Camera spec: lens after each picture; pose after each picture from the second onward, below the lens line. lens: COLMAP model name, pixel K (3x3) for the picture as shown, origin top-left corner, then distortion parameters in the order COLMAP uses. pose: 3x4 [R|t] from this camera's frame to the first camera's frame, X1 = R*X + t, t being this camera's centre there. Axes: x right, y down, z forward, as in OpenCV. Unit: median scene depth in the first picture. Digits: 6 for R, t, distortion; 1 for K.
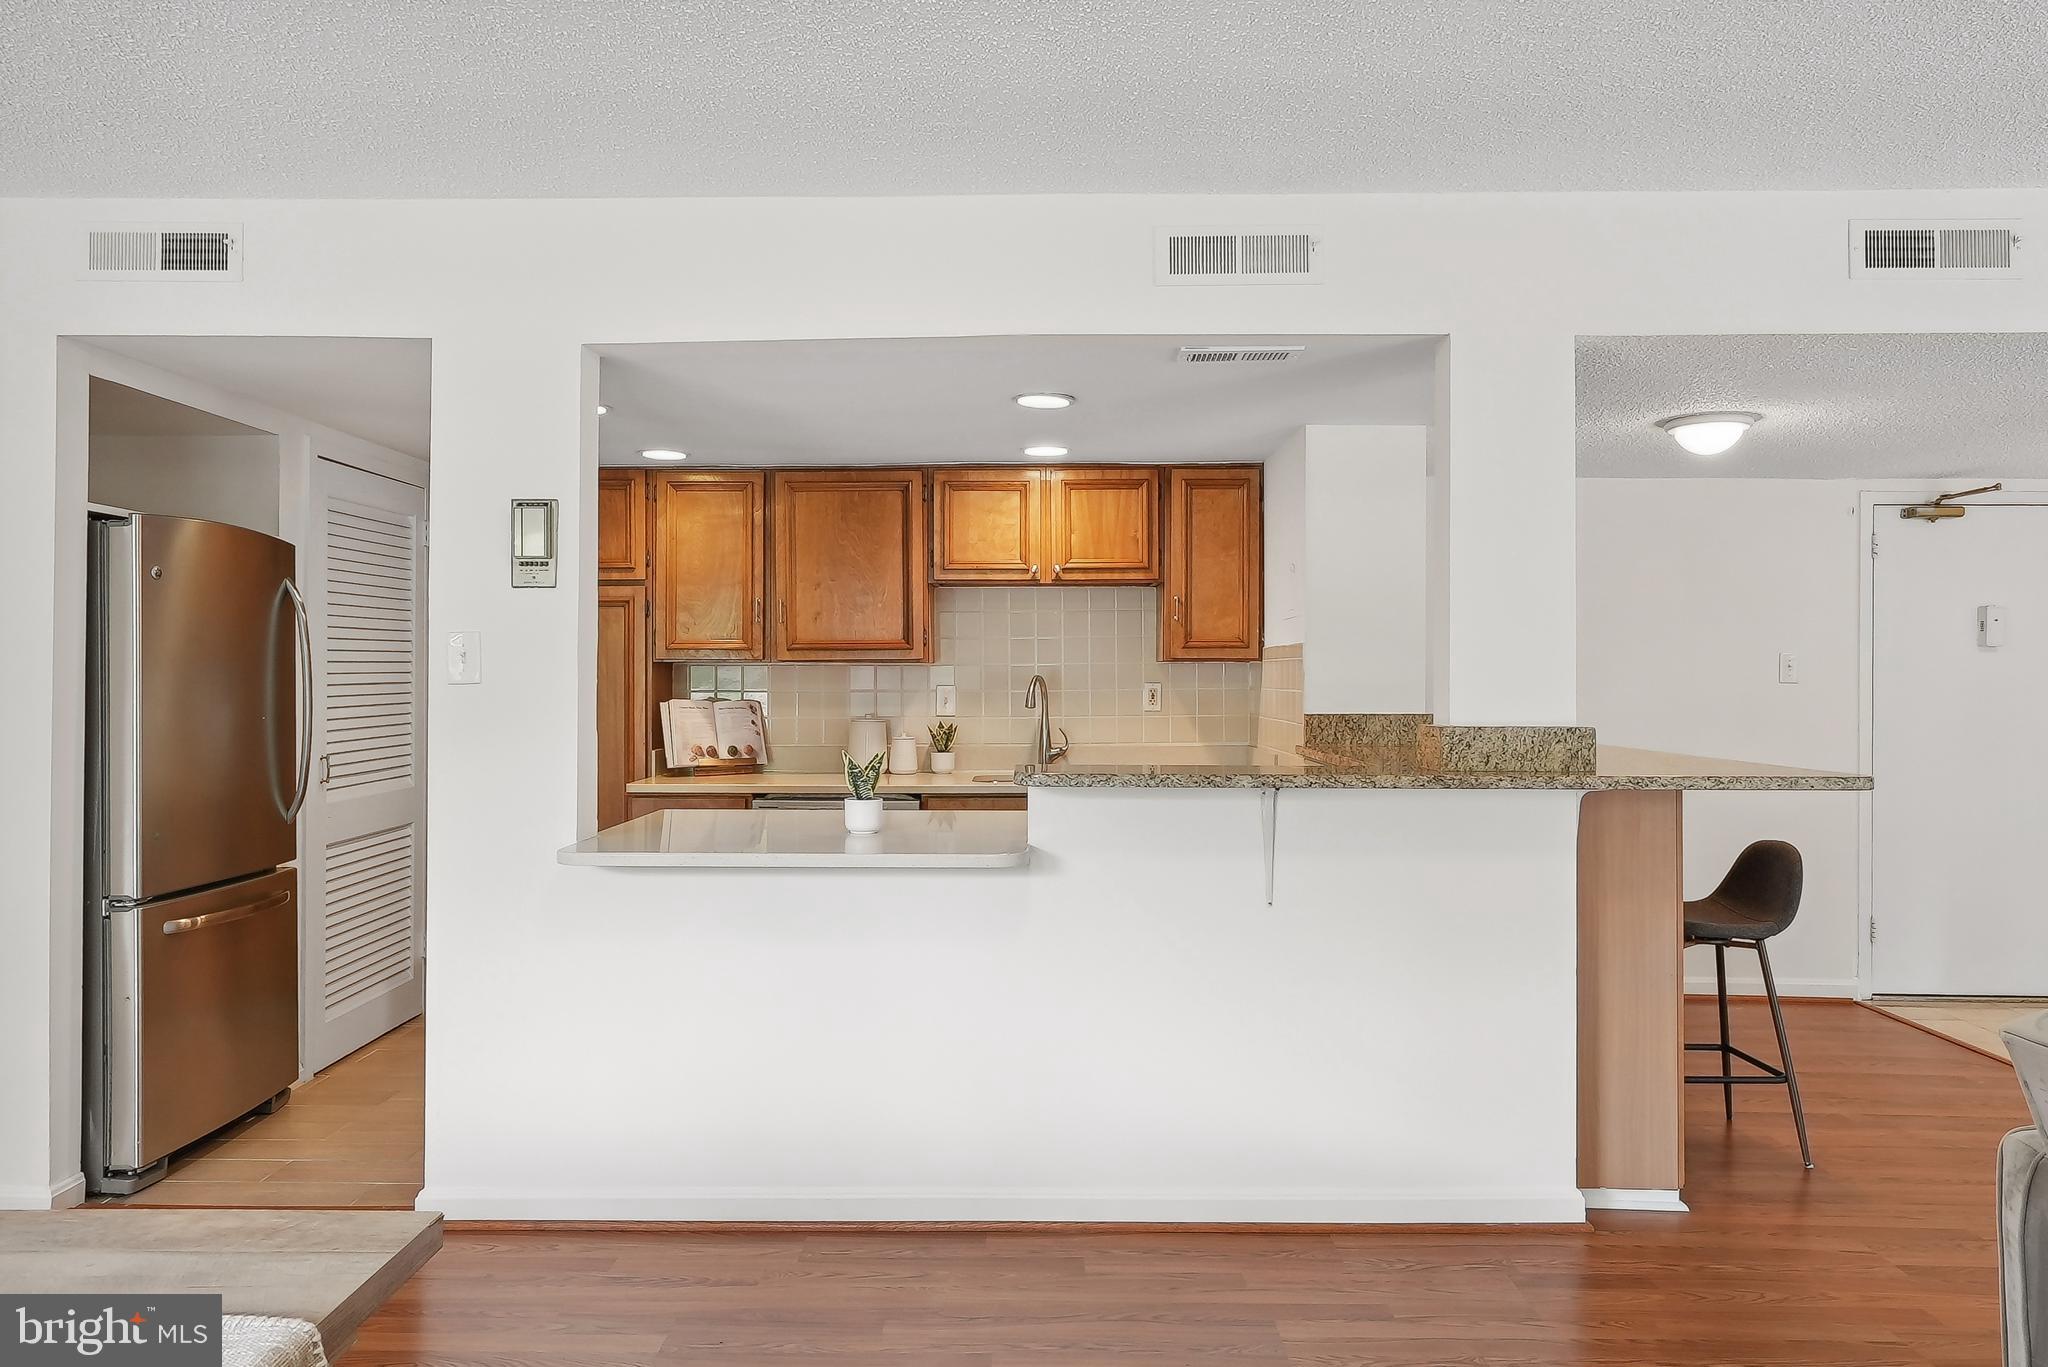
lens RADIAL K [[1322.3, 0, 1016.5], [0, 1322.3, 671.1], [0, 0, 1]] dist [0.004763, 0.002364]
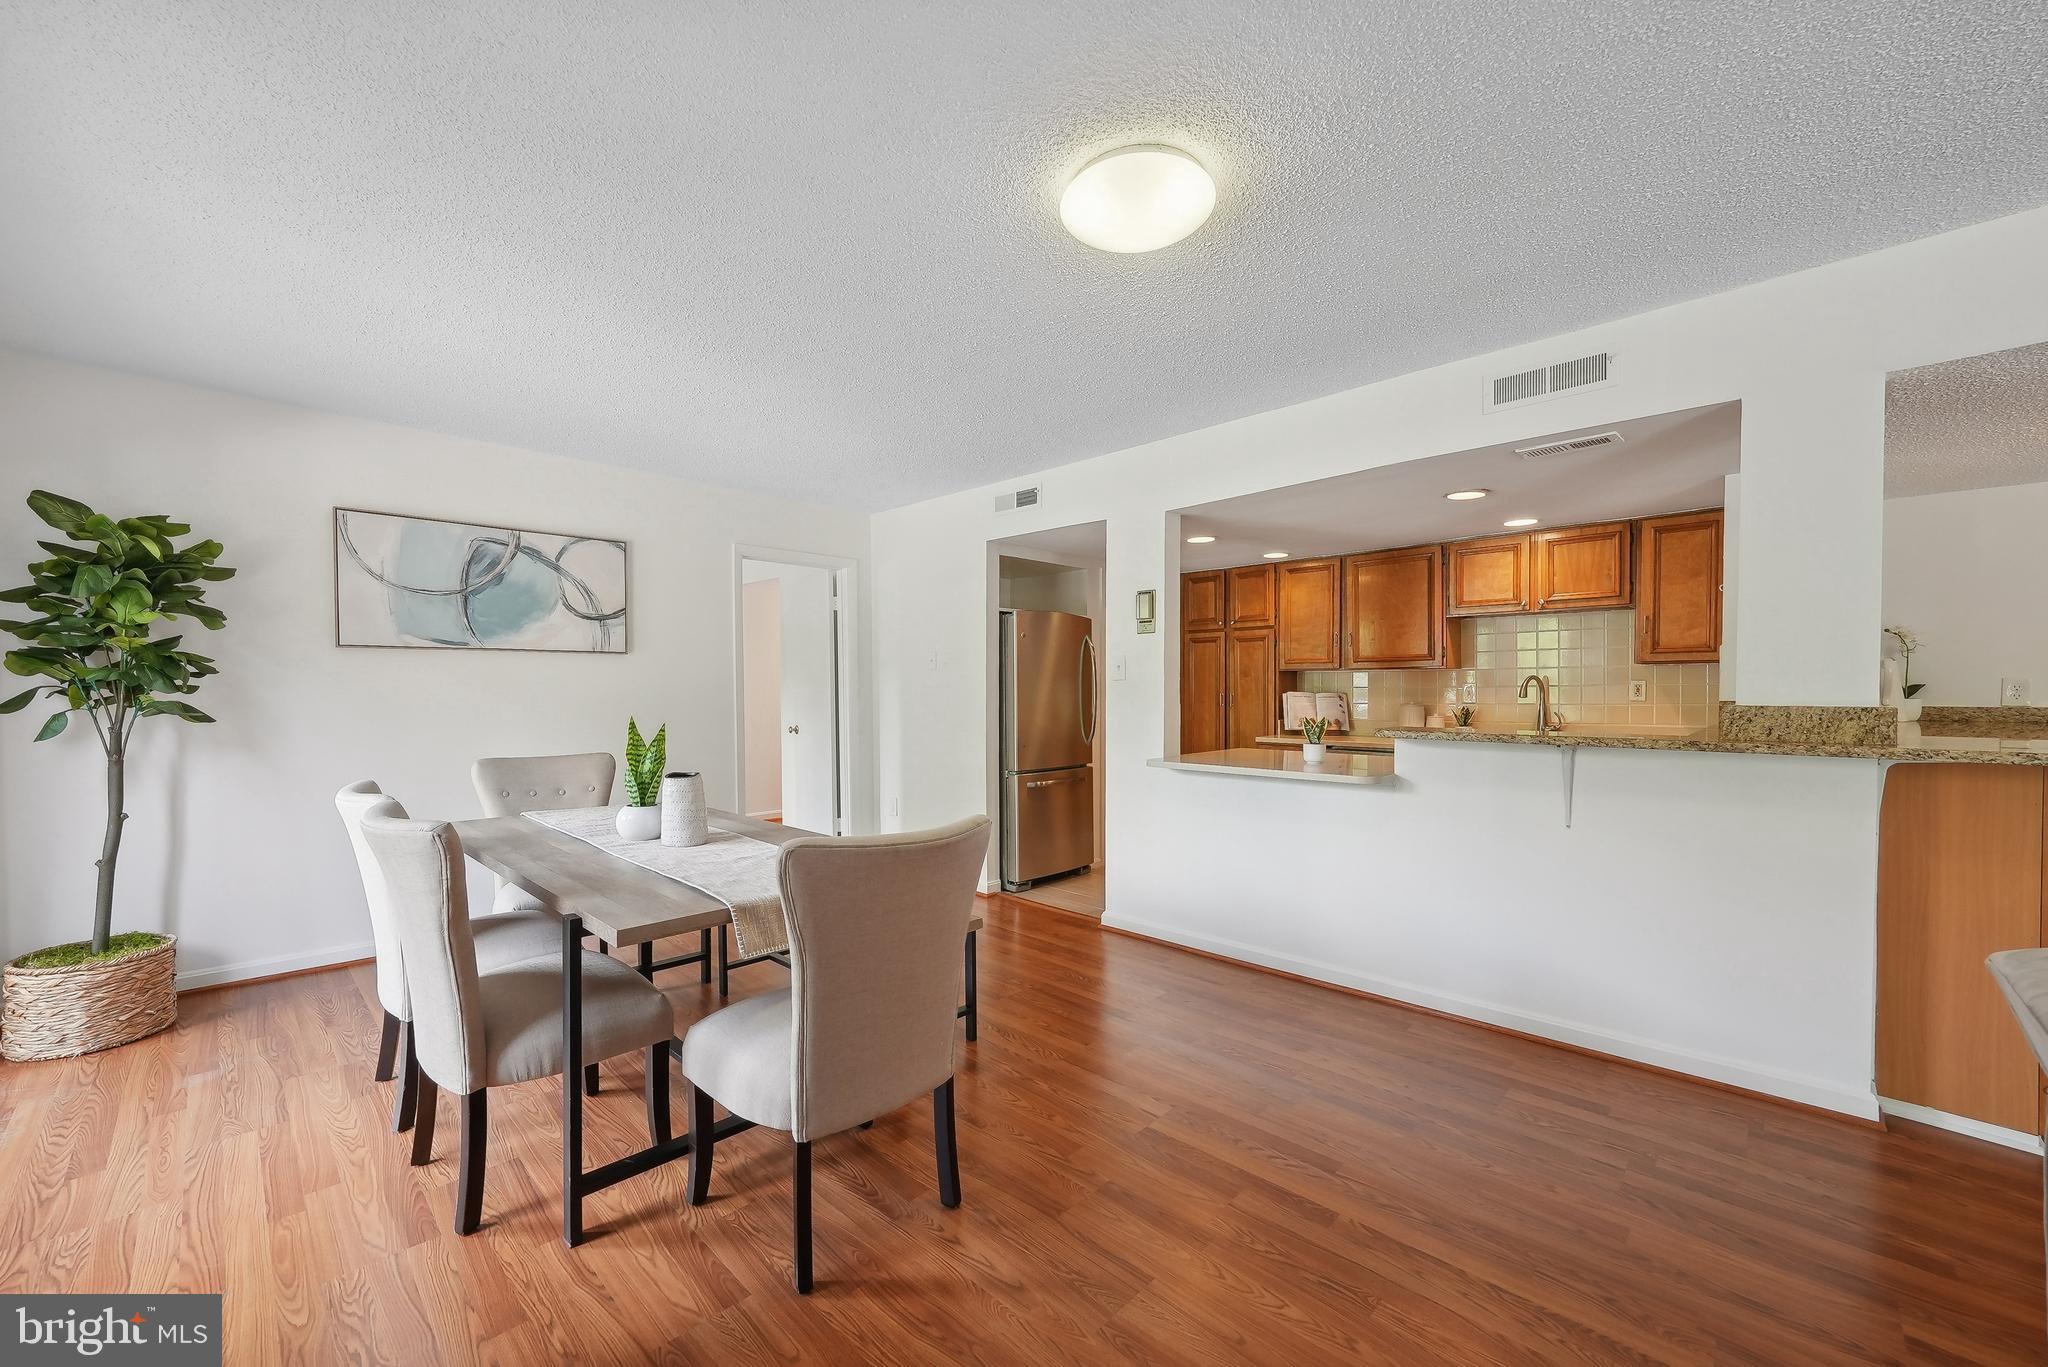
lens RADIAL K [[794.2, 0, 1017.2], [0, 794.2, 707.8], [0, 0, 1]] dist [-0.008816, 0.000217]
pose [[0.723093, 0.014480, -0.690599, 0.216924], [0.006315, 0.999600, 0.027571, 0.011265], [0.690722, -0.024297, 0.722712, -0.025183]]
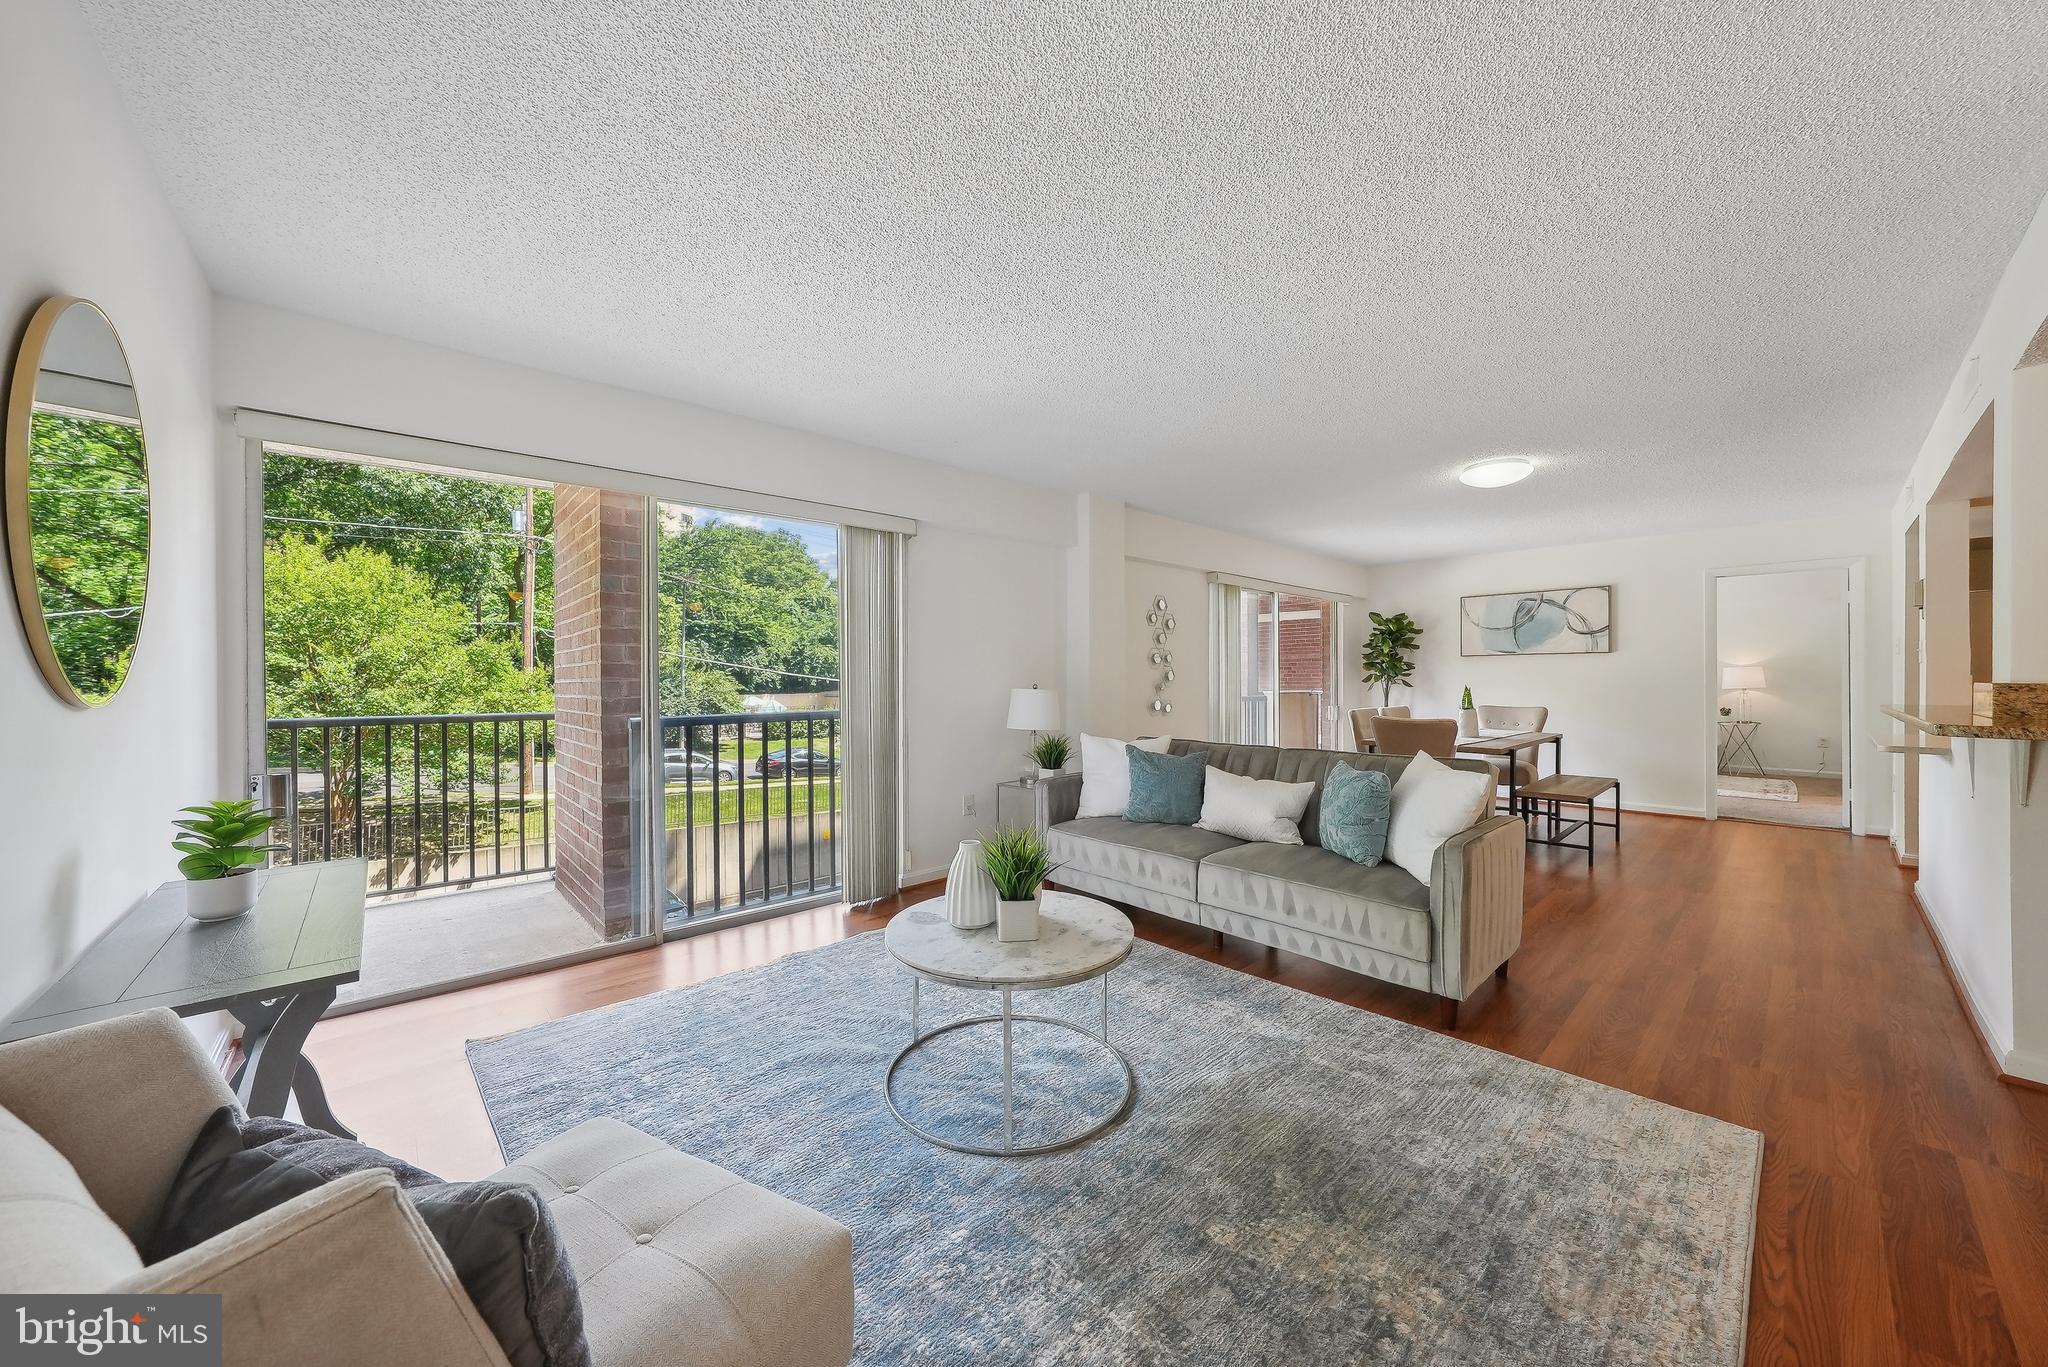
lens RADIAL K [[723.8, 0, 1024.0], [0, 723.8, 683.5], [0, 0, 1]] dist [-0.012419, 0.000328]
pose [[-0.726799, 0.004033, -0.686838, 0.961612], [0.004765, 0.999988, 0.000829, 0.022472], [0.686833, -0.002670, -0.726810, 0.516727]]
